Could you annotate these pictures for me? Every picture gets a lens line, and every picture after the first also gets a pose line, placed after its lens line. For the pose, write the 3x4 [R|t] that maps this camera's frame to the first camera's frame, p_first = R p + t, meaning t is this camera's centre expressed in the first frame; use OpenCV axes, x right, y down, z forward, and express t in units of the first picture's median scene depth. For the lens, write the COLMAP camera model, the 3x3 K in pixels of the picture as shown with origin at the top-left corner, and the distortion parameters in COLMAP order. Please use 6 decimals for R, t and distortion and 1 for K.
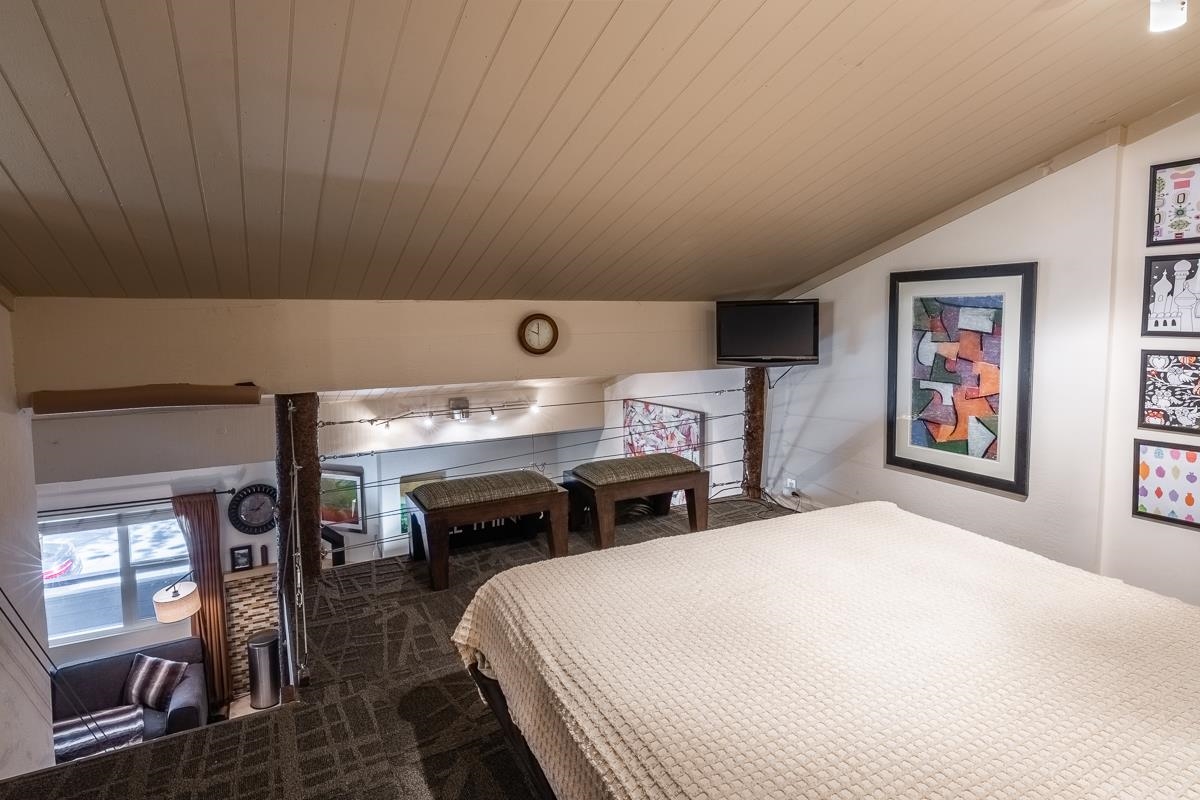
lens RADIAL K [[632.1, 0, 590.6], [0, 632.1, 355.5], [0, 0, 1]] dist [-0.000308, -0.000237]
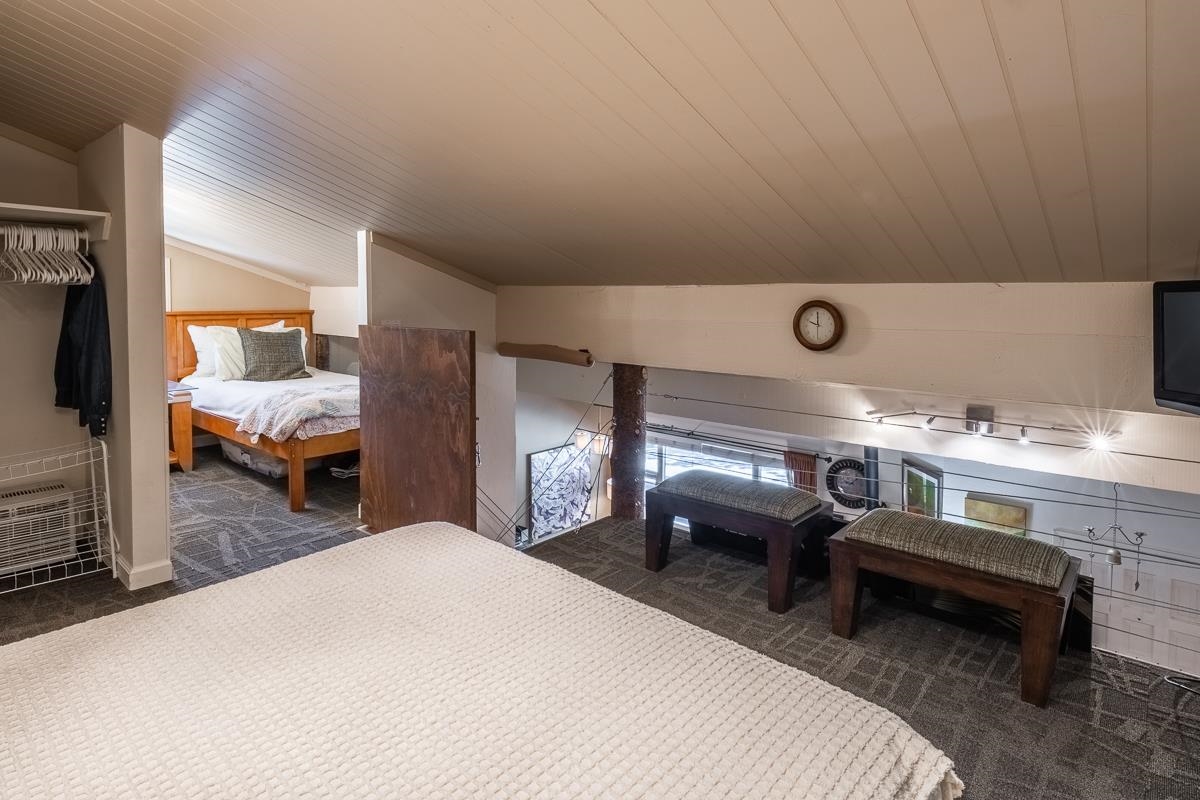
lens RADIAL K [[642.2, 0, 596.8], [0, 642.2, 318.6], [0, 0, 1]] dist [0.001587, 0.000369]
pose [[0.362429, 0.042135, -0.931059, 0.615679], [-0.064637, 0.997709, 0.019990, -0.043298], [0.929768, 0.052936, 0.364322, 0.474923]]
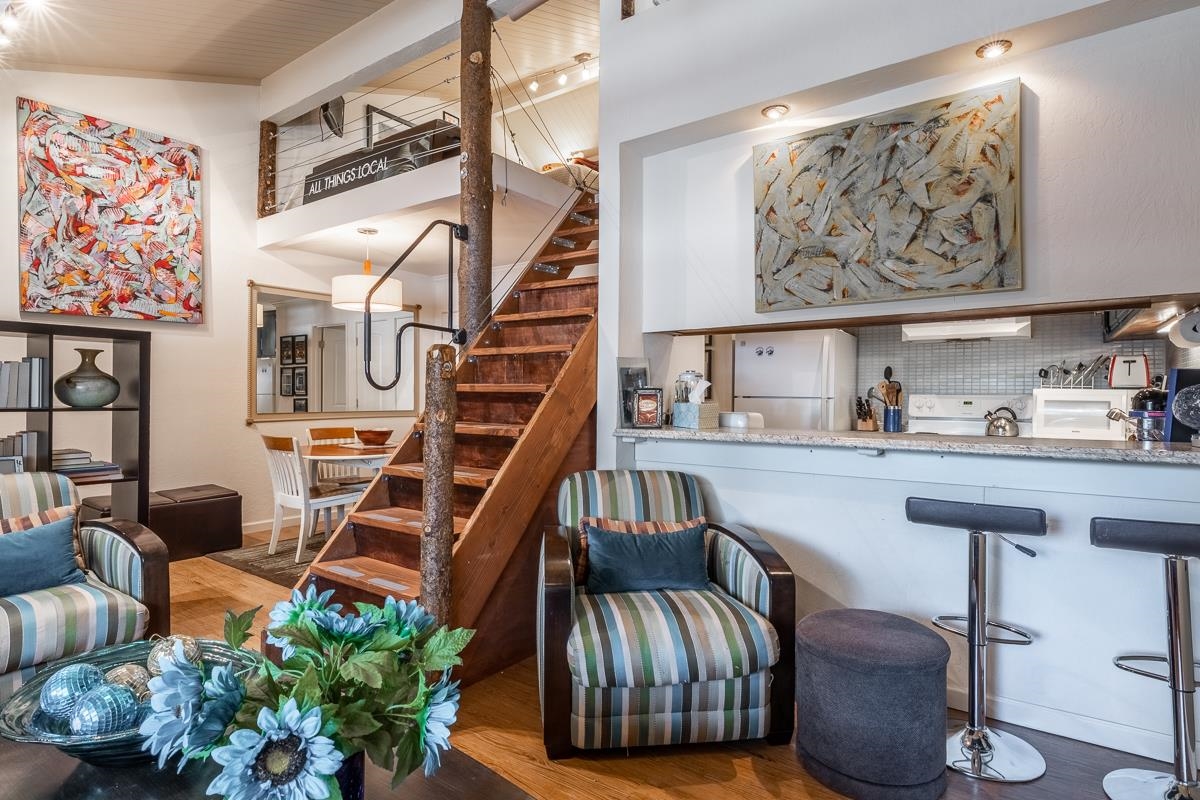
lens RADIAL K [[618.0, 0, 619.9], [0, 618.0, 396.6], [0, 0, 1]] dist [-0.001469, -0.000991]
pose [[-0.468428, 0.001139, 0.883501, -1.720274], [0.056529, 0.997989, 0.028685, 0.824430], [-0.881691, 0.063380, -0.467551, 1.361547]]
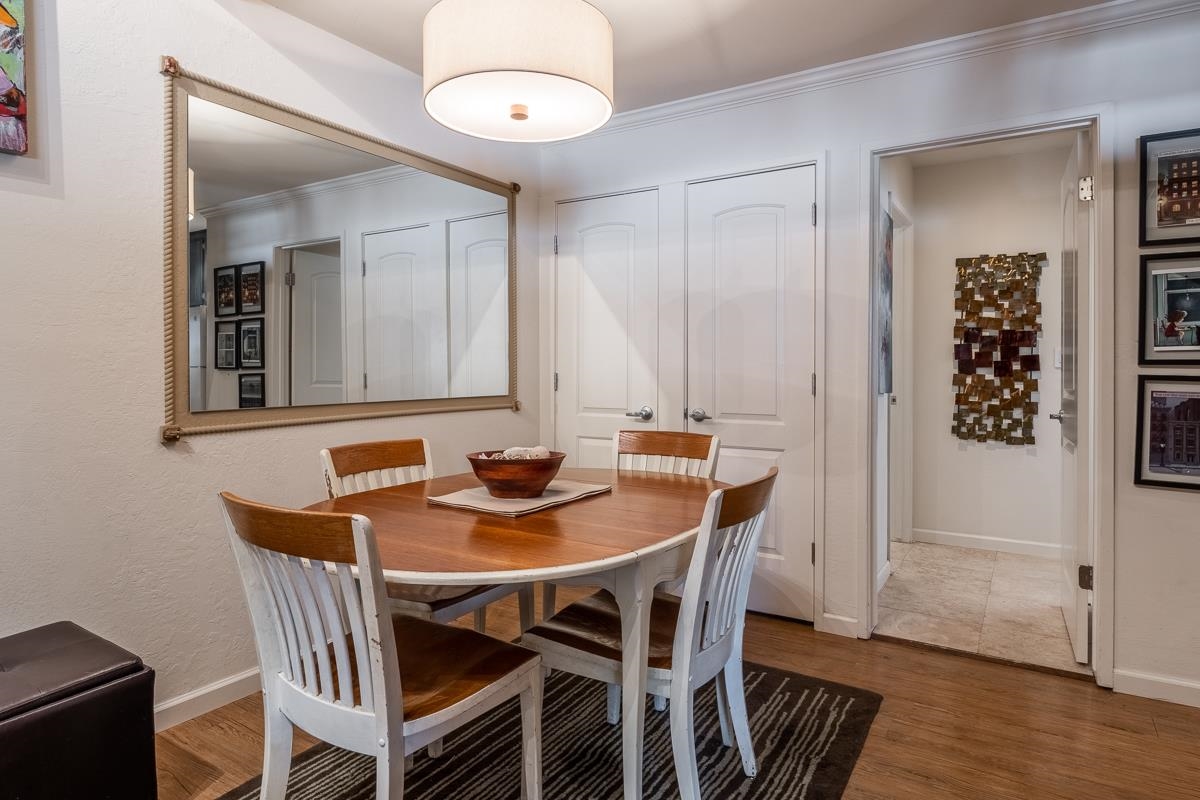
lens RADIAL K [[674.5, 0, 620.9], [0, 674.5, 374.8], [0, 0, 1]] dist [-0.003518, -0.000695]
pose [[-0.525277, -0.001515, 0.850930, -0.541904], [0.061418, 0.997323, 0.039689, 0.823904], [-0.848712, 0.073110, -0.523778, 1.437767]]
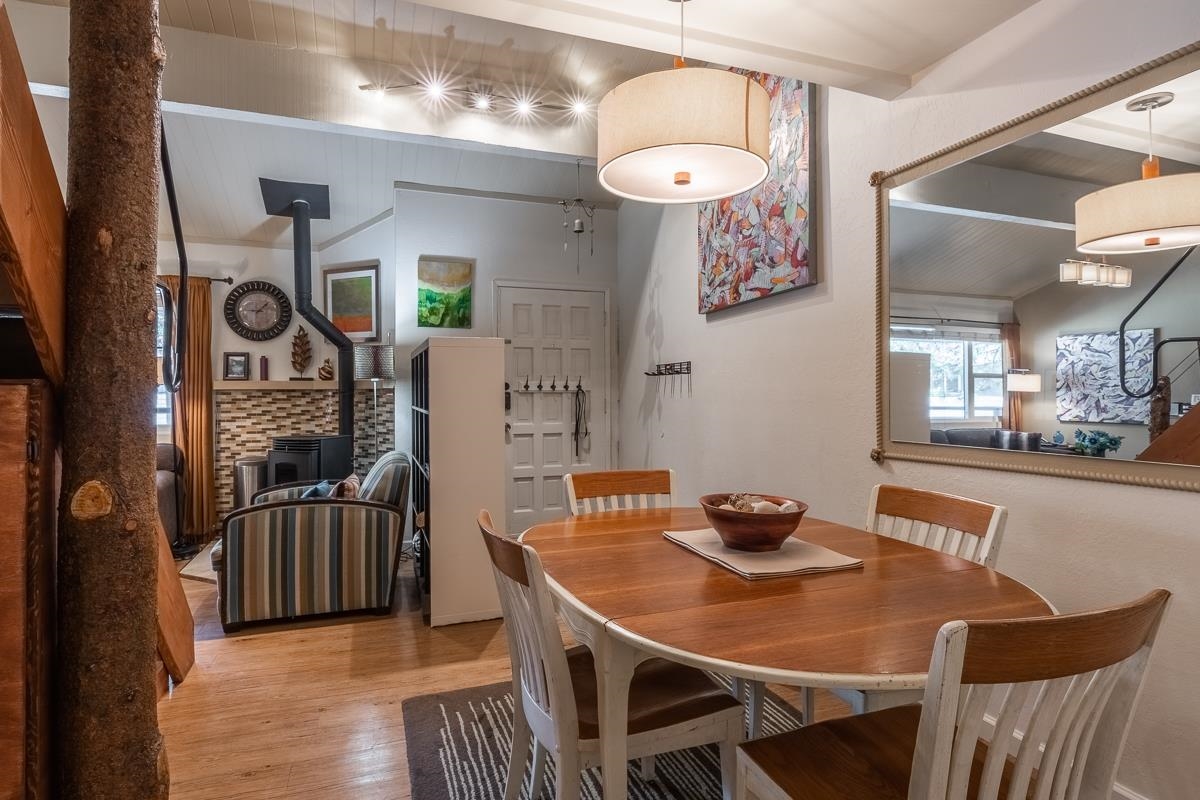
lens RADIAL K [[636.8, 0, 597.6], [0, 636.8, 383.6], [0, 0, 1]] dist [-0.000940, 0.000431]
pose [[0.990647, 0.004751, -0.136369, 0.068532], [-0.016638, 0.996142, -0.086166, 0.869715], [0.135433, 0.087629, 0.986904, 0.513457]]
